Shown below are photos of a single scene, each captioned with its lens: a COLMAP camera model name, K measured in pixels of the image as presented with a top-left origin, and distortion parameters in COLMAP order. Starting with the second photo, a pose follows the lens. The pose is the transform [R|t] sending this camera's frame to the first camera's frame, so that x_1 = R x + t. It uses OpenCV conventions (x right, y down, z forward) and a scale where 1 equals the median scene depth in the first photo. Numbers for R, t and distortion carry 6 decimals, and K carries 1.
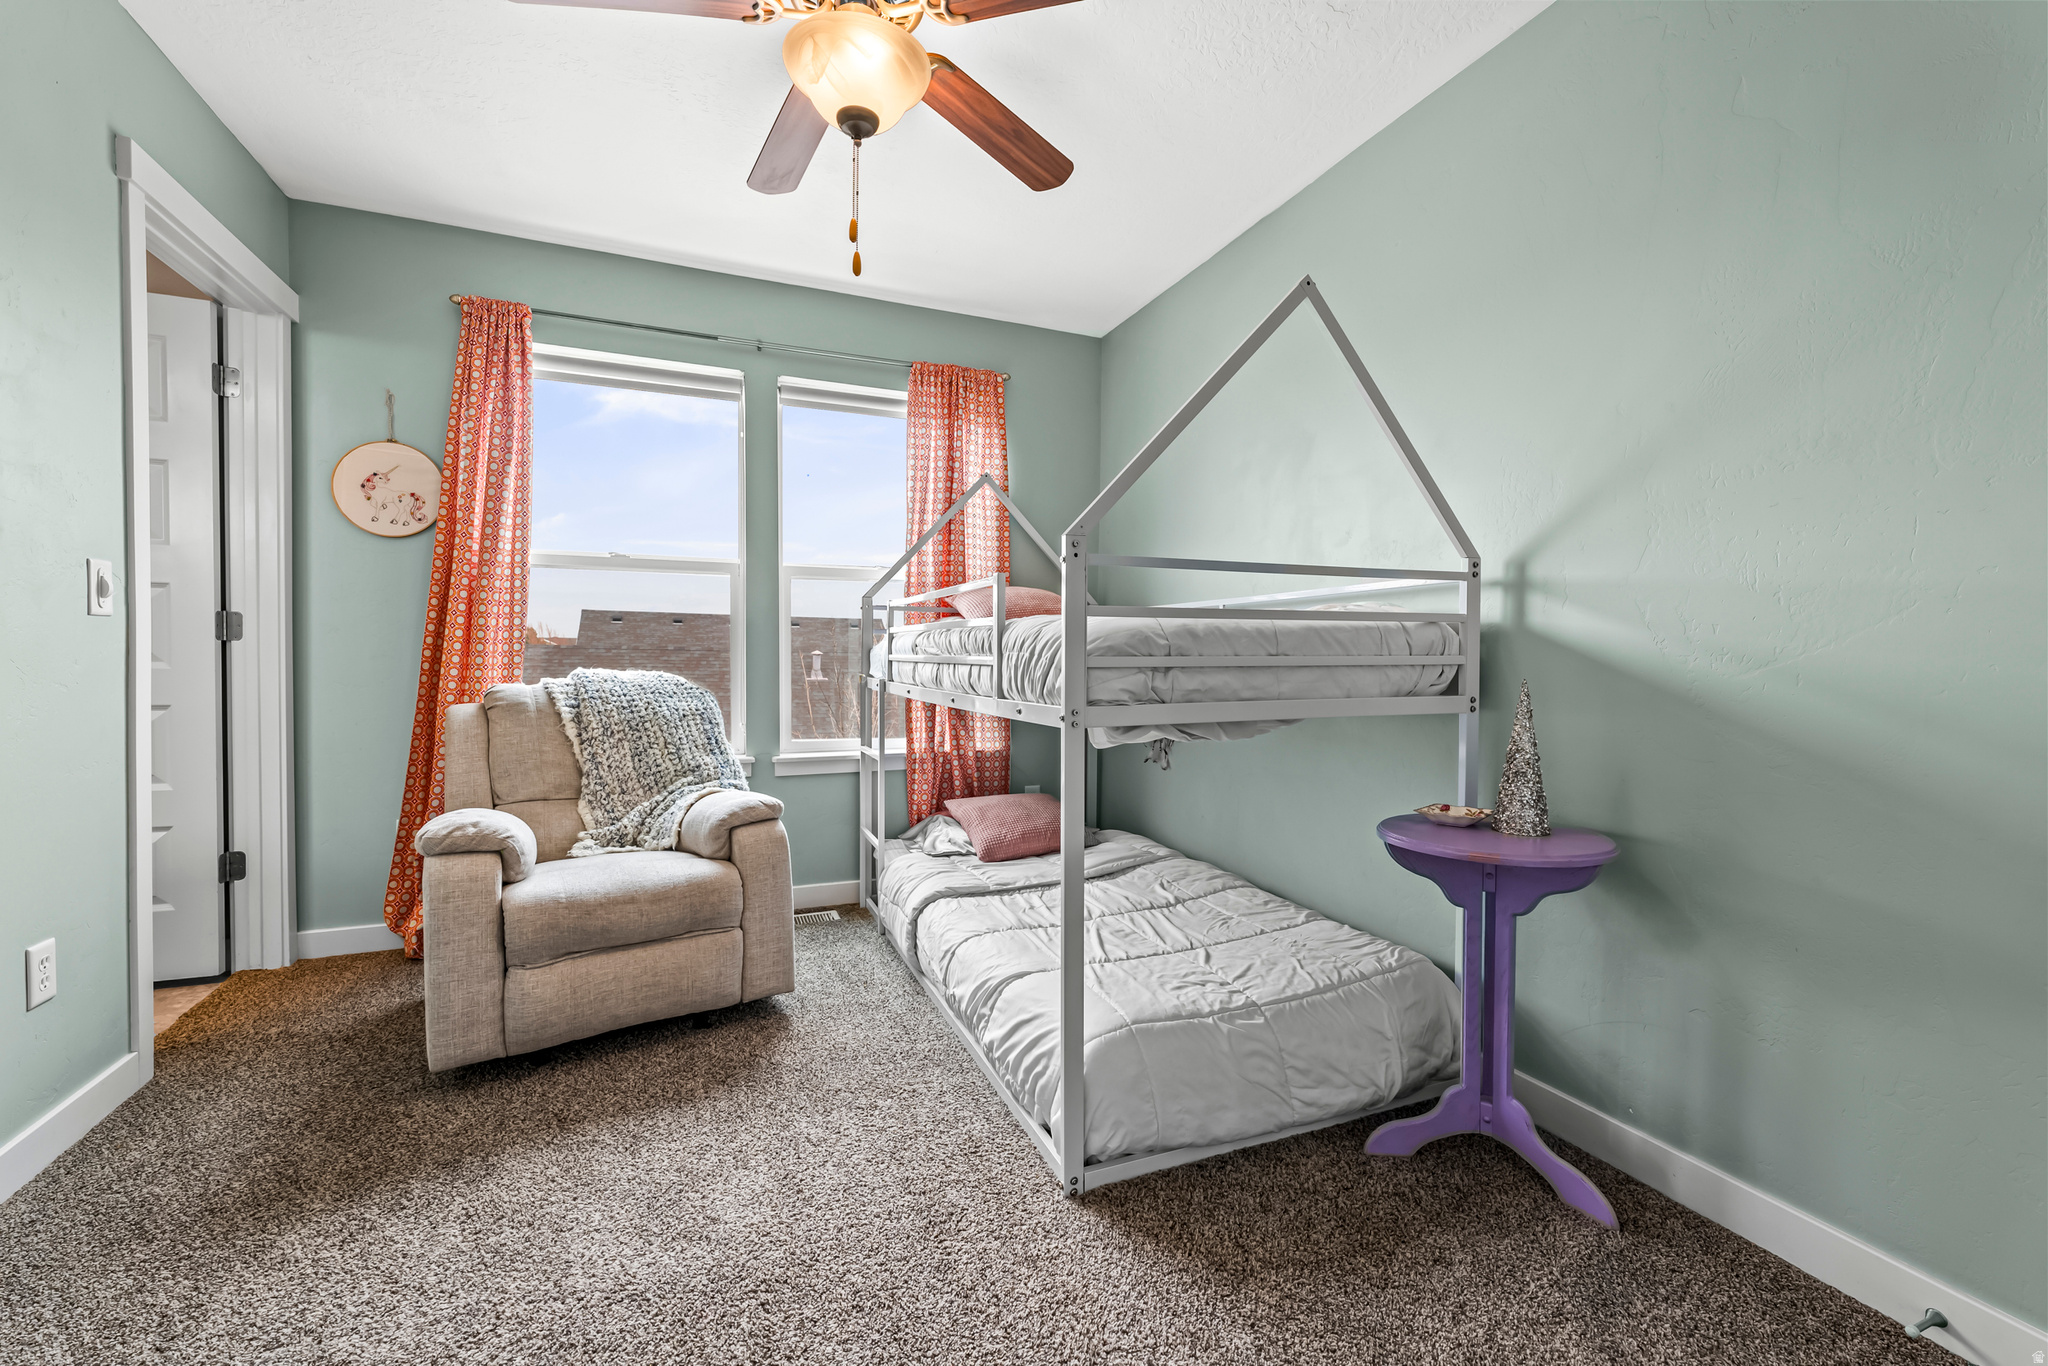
lens RADIAL K [[833.0, 0, 1022.1], [0, 833.0, 680.2], [0, 0, 1]] dist [0.002546, -0.000105]
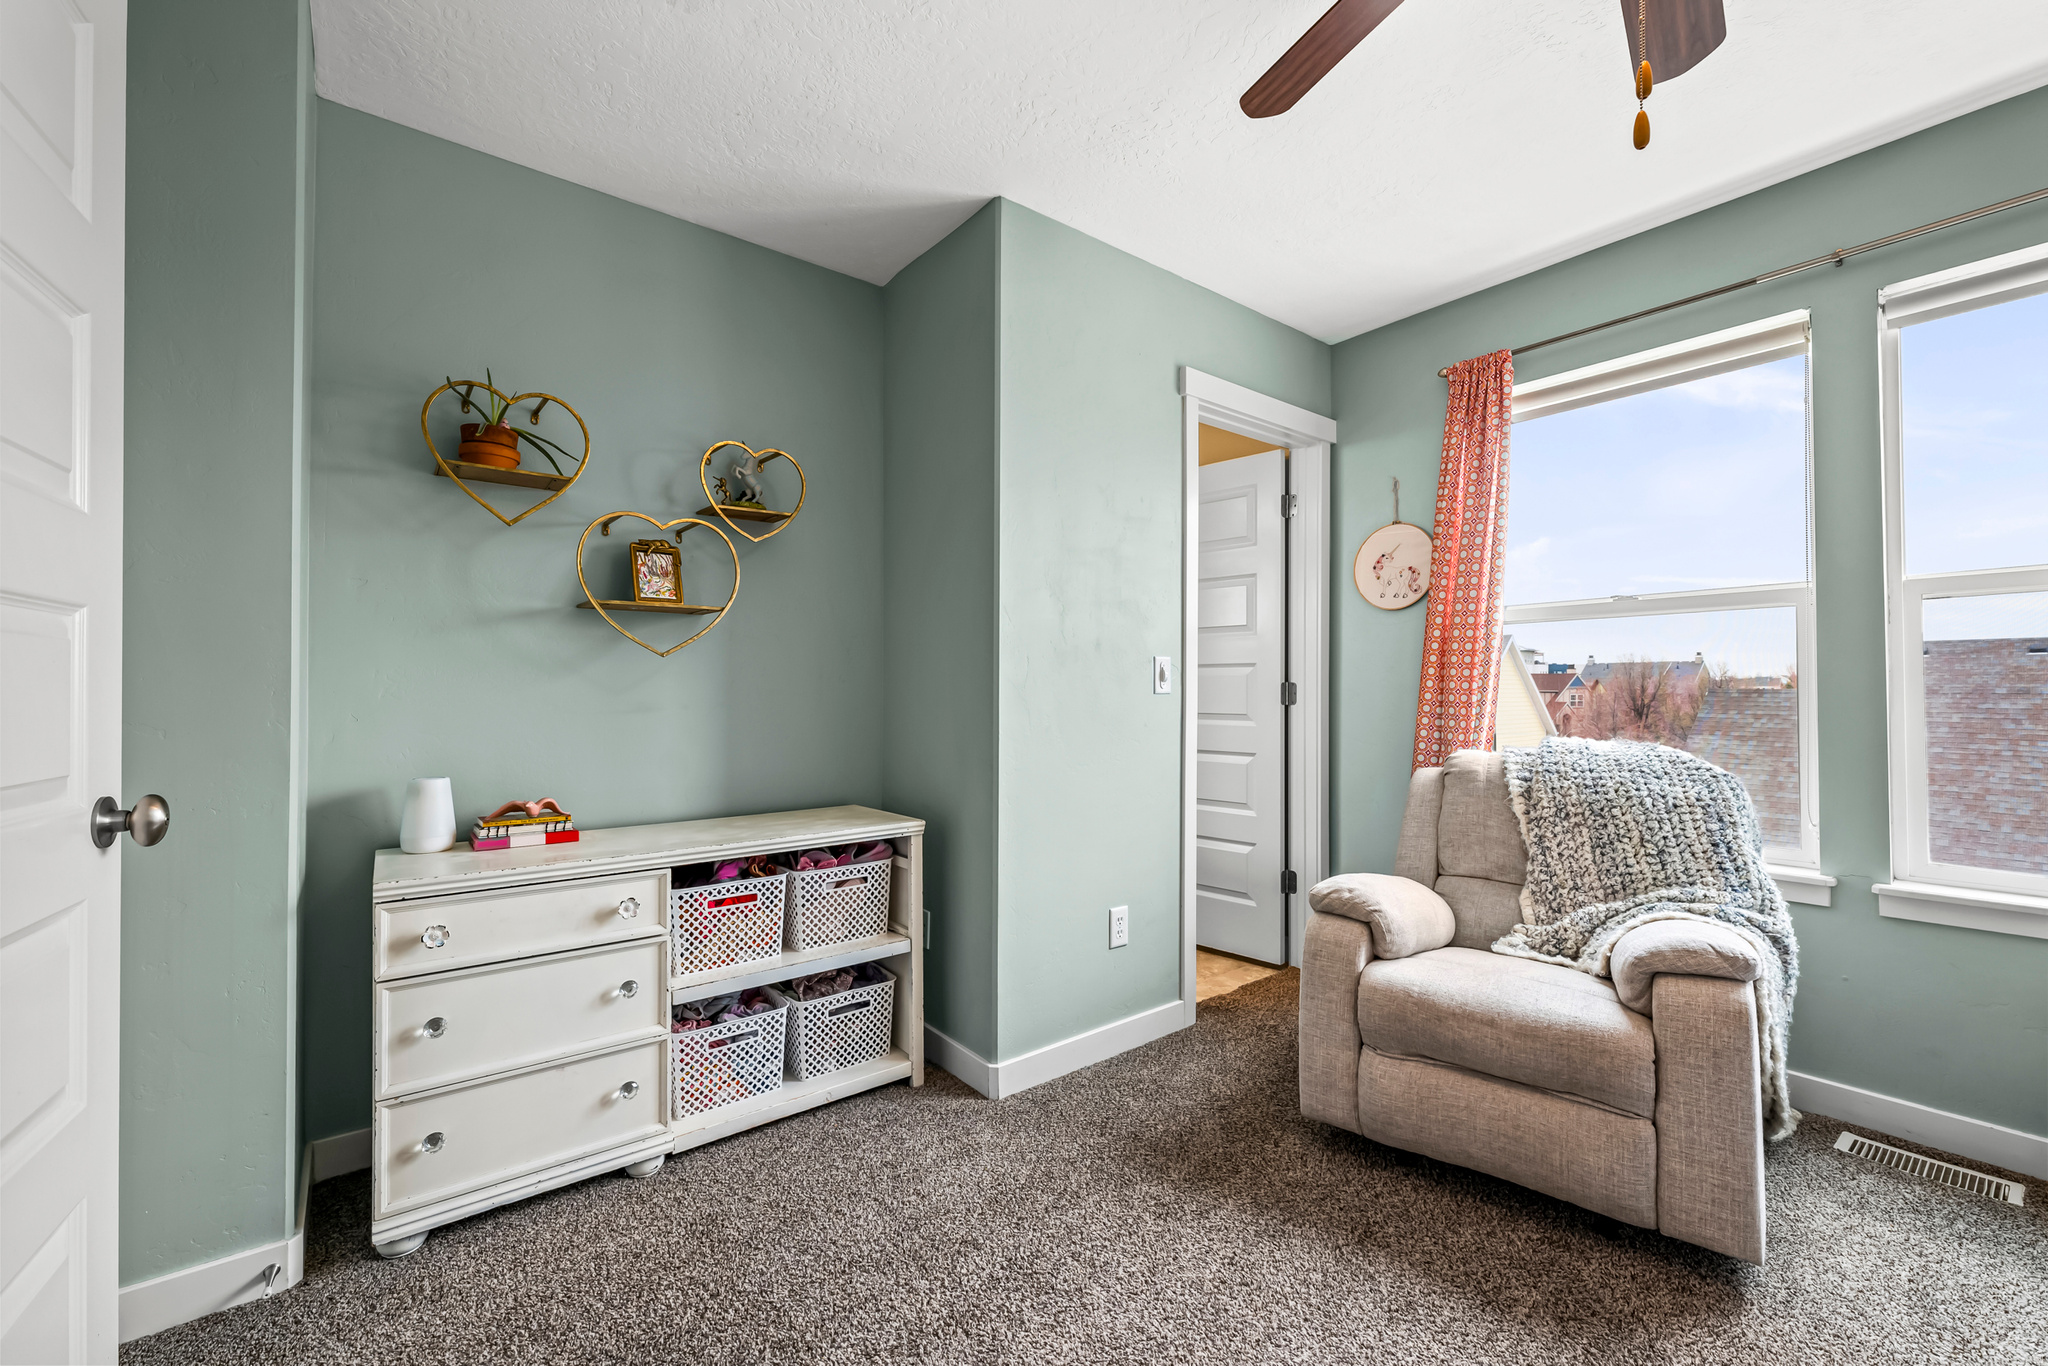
lens RADIAL K [[833.0, 0, 1022.1], [0, 833.0, 680.2], [0, 0, 1]] dist [0.002546, -0.000105]
pose [[0.275703, -0.026038, -0.960890, 0.180843], [-0.025335, 0.999089, -0.034342, -0.032216], [0.960909, 0.033813, 0.274792, 0.259331]]
